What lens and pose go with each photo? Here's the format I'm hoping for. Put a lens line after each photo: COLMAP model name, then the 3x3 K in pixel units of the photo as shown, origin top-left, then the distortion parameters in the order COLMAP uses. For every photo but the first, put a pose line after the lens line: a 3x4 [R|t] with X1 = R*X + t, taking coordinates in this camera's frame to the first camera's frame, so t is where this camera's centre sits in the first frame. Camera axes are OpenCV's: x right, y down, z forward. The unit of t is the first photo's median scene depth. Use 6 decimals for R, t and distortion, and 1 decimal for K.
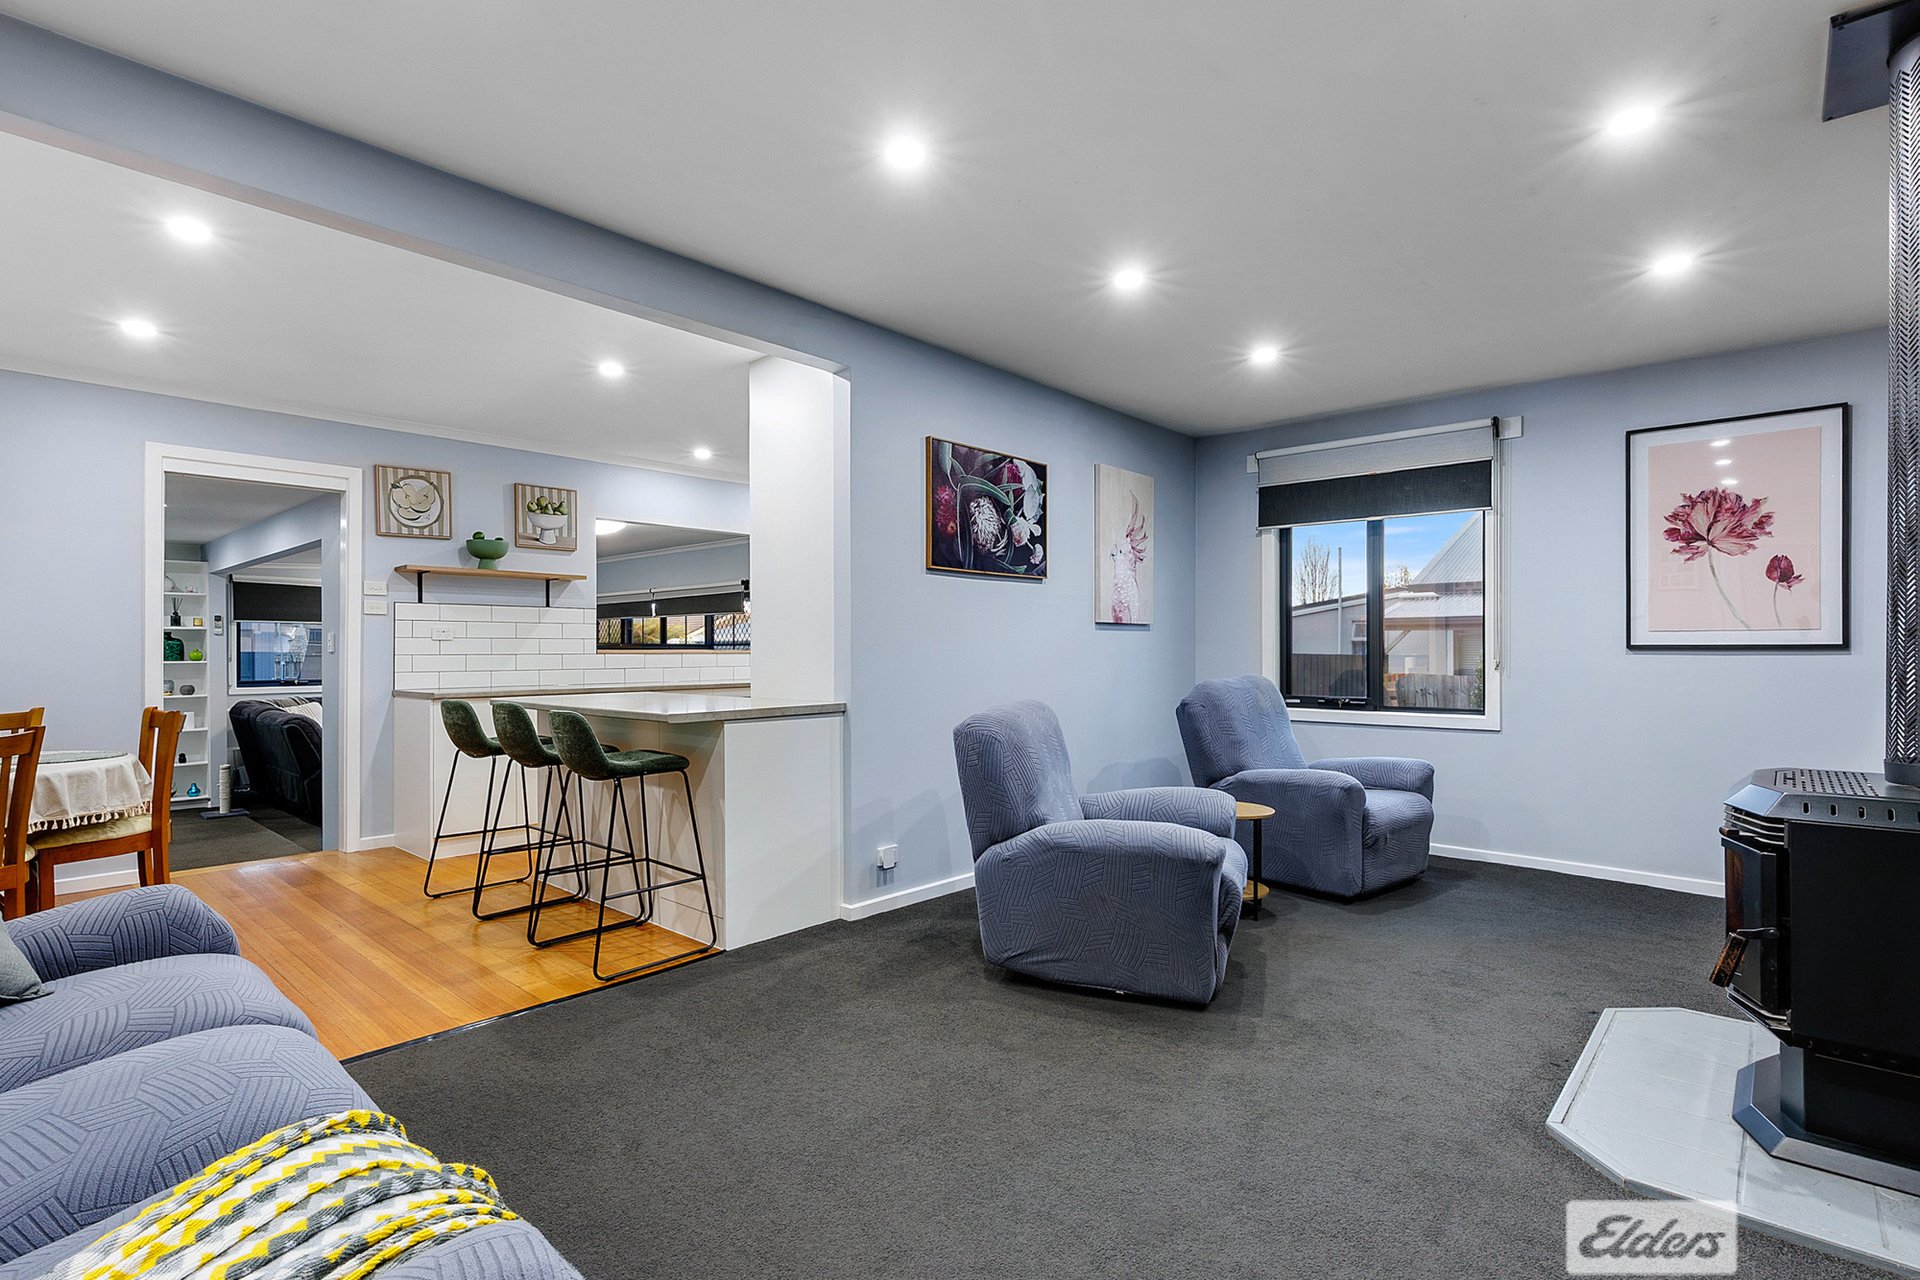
lens RADIAL K [[861.0, 0, 959.7], [0, 861.0, 647.4], [0, 0, 1]] dist [0.000634, 0.000512]
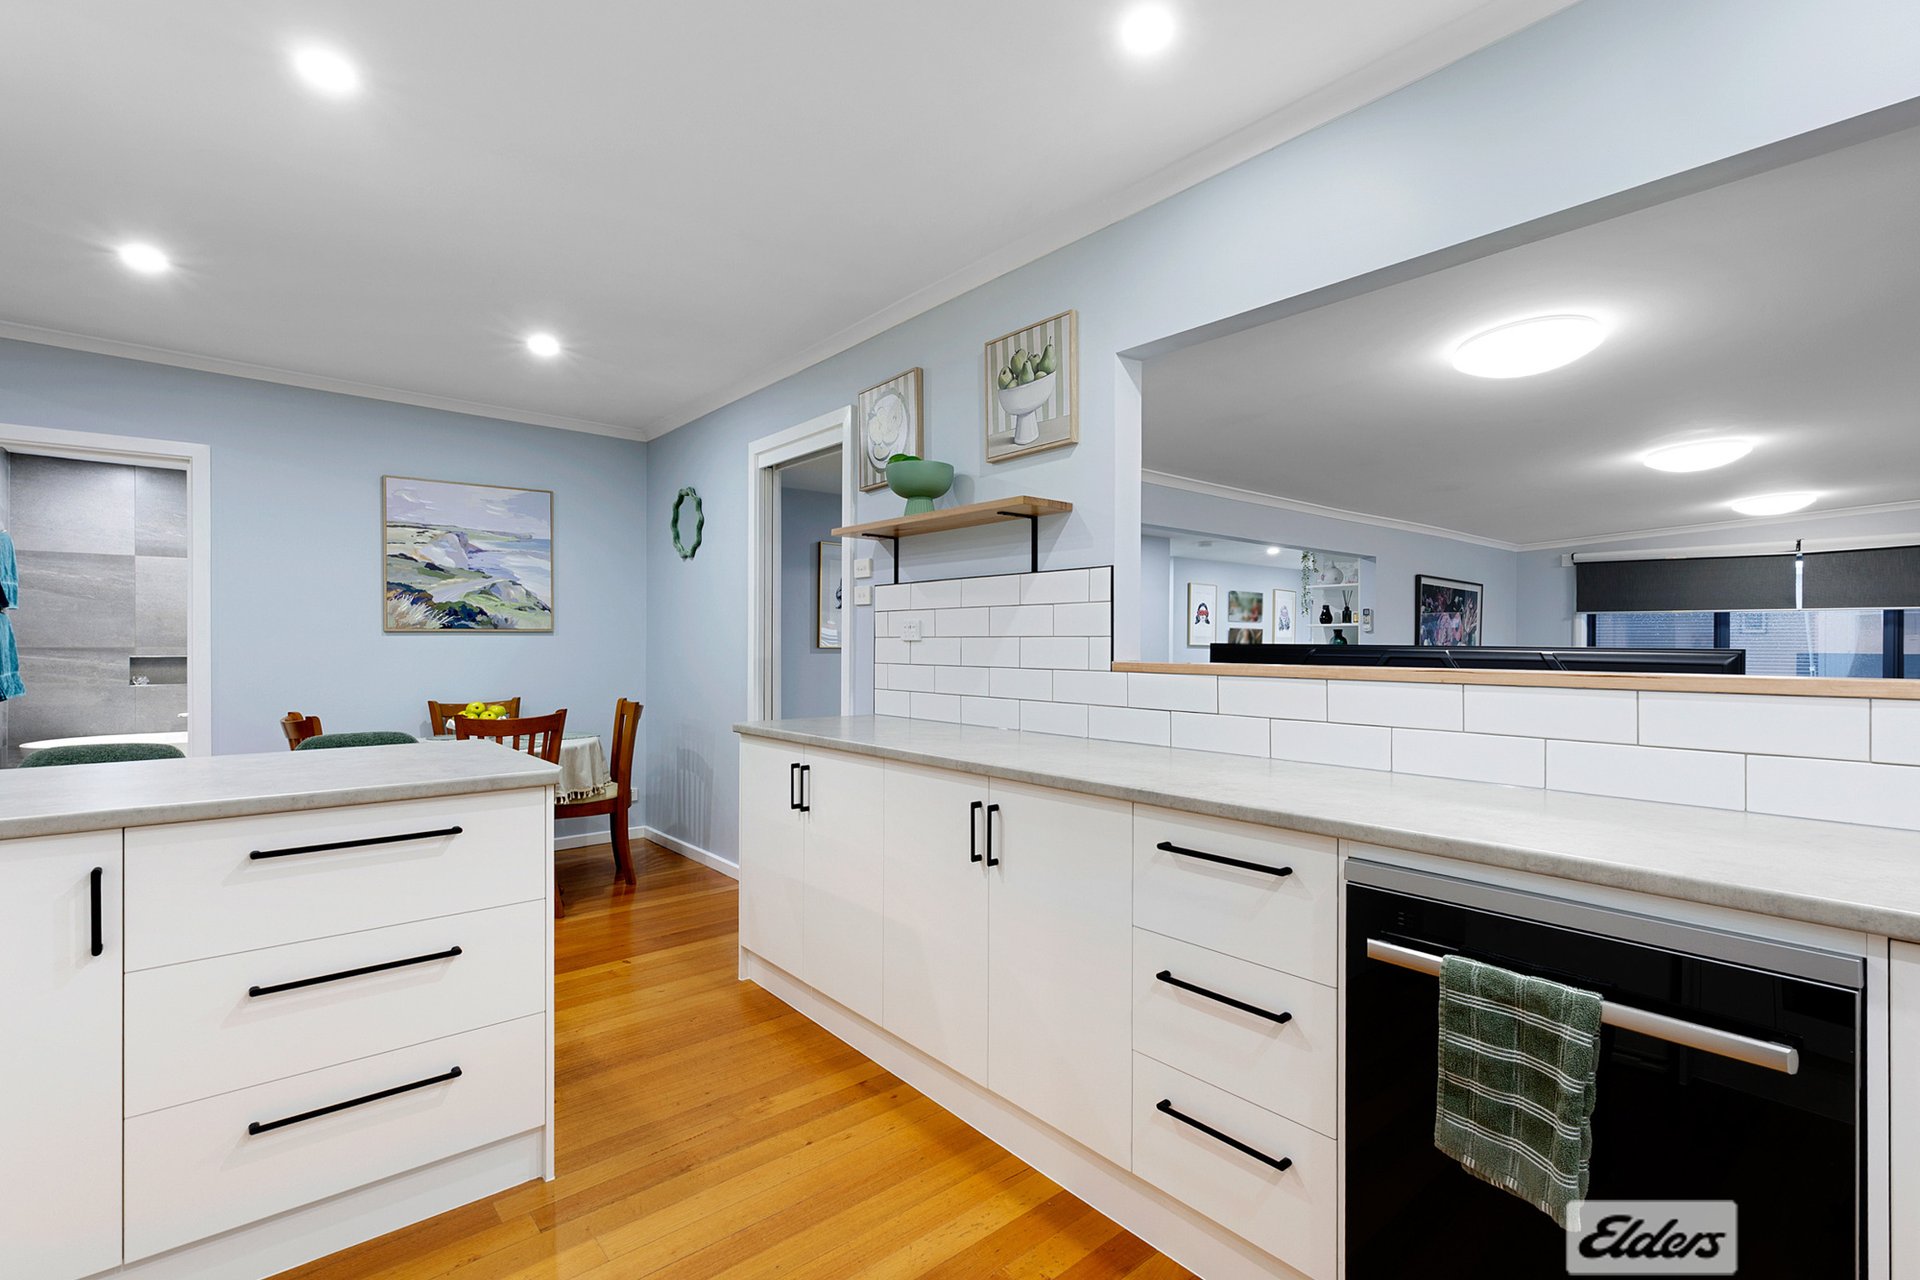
lens RADIAL K [[861.0, 0, 968.3], [0, 861.0, 643.2], [0, 0, 1]] dist [0.000634, 0.000512]
pose [[-0.095652, 0.001442, -0.995414, 0.013501], [0.002552, 0.999996, 0.001203, -0.007045], [0.995412, -0.002425, -0.095655, 1.023434]]
